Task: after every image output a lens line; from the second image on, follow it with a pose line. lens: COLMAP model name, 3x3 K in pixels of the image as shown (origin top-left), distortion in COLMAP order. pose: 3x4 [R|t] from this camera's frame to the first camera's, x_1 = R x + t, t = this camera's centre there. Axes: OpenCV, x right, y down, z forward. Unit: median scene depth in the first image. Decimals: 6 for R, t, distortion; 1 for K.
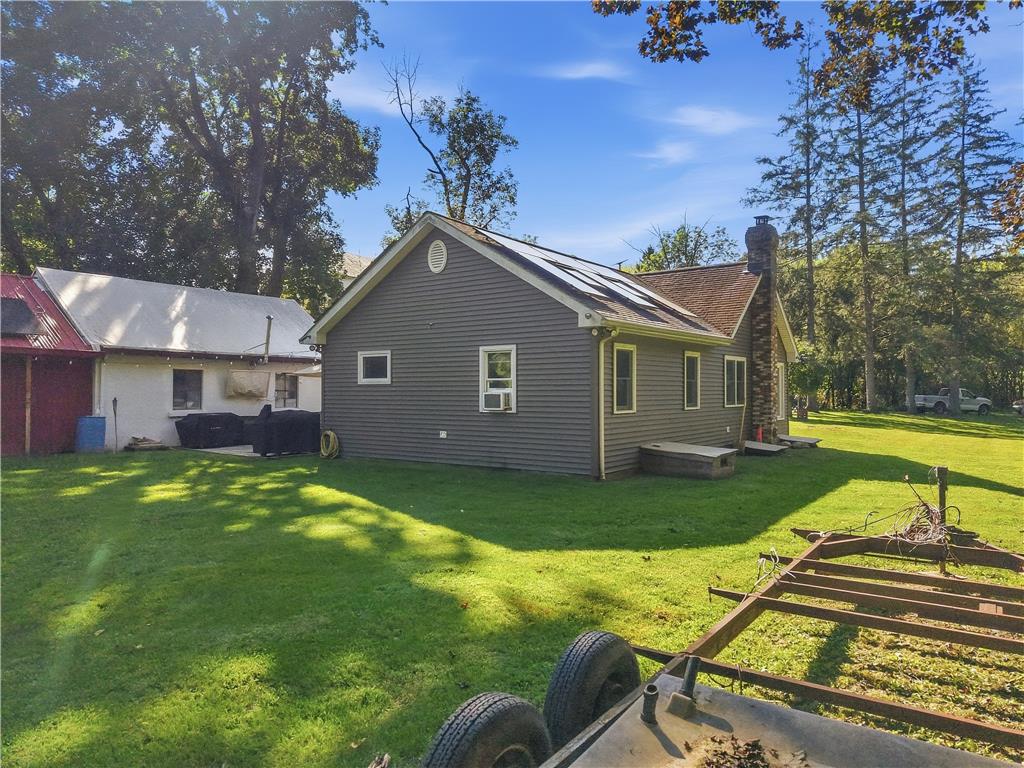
lens RADIAL K [[694.2, 0, 513.4], [0, 694.2, 379.3], [0, 0, 1]] dist [0.038245, -0.025847]
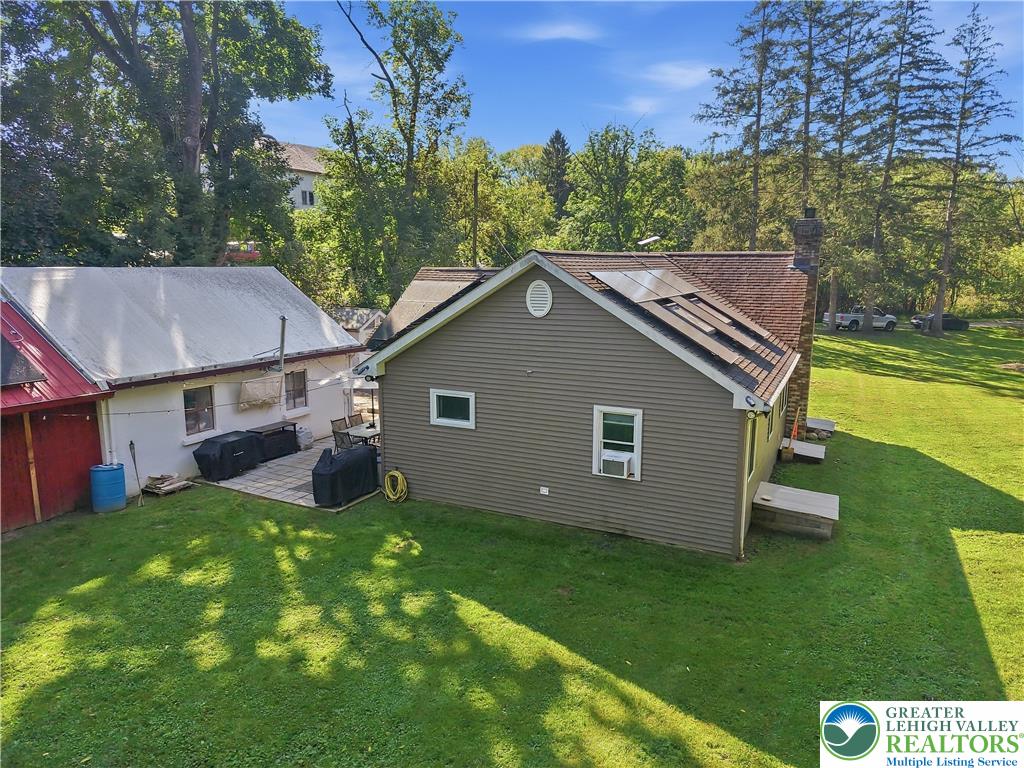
lens RADIAL K [[694.2, 0, 513.4], [0, 694.2, 379.3], [0, 0, 1]] dist [0.038245, -0.025847]
pose [[0.984753, -0.026273, 0.171965, -0.218732], [-0.005991, 0.982822, 0.184460, -0.175229], [-0.173858, -0.182678, 0.967679, 0.096841]]
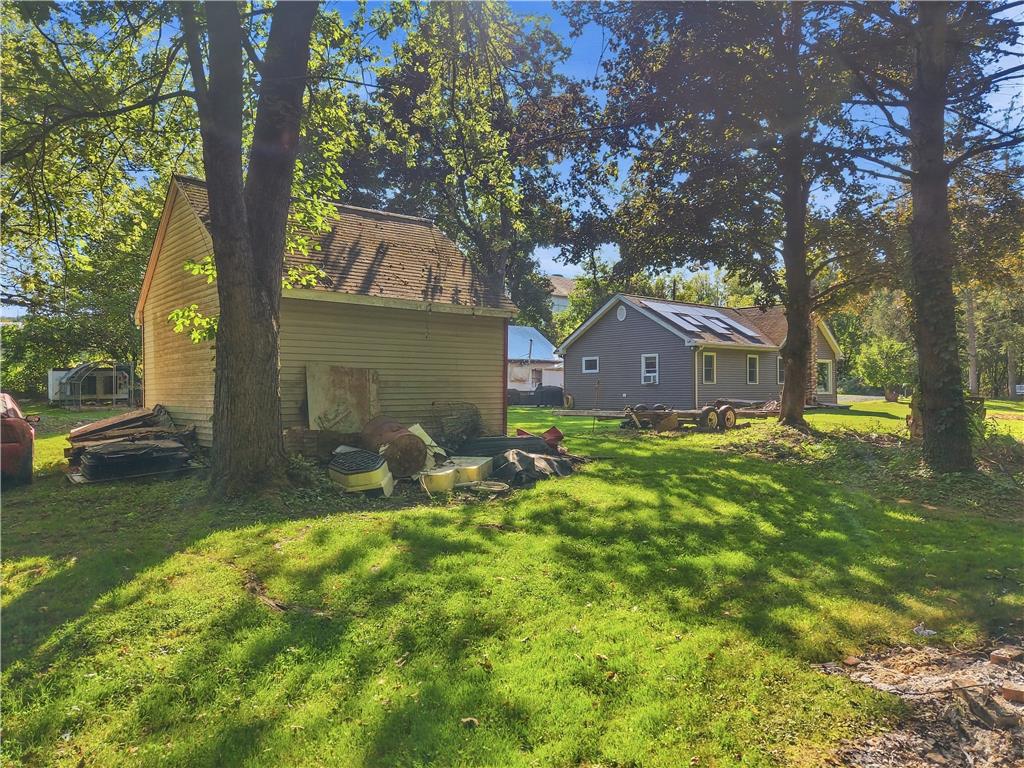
lens RADIAL K [[685.3, 0, 512.0], [0, 685.3, 384.0], [0, 0, 1]] dist [0.033141, -0.031453]
pose [[0.971523, -0.004284, -0.236907, 0.046771], [0.005922, 0.999963, 0.006202, 0.021210], [0.236871, -0.007429, 0.971513, -0.845034]]
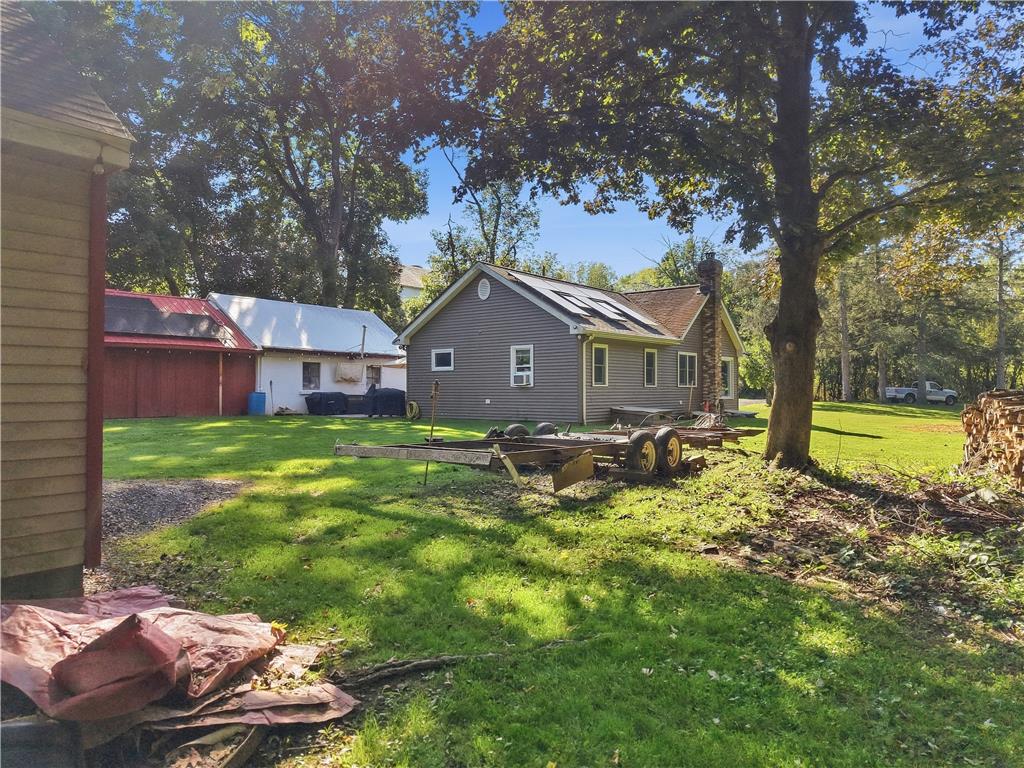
lens RADIAL K [[691.8, 0, 517.4], [0, 691.8, 384.2], [0, 0, 1]] dist [0.073967, -0.001139]
pose [[0.999415, -0.001212, -0.034183, 0.015074], [0.001434, 0.999978, 0.006478, 0.021814], [0.034175, -0.006523, 0.999395, -0.423046]]
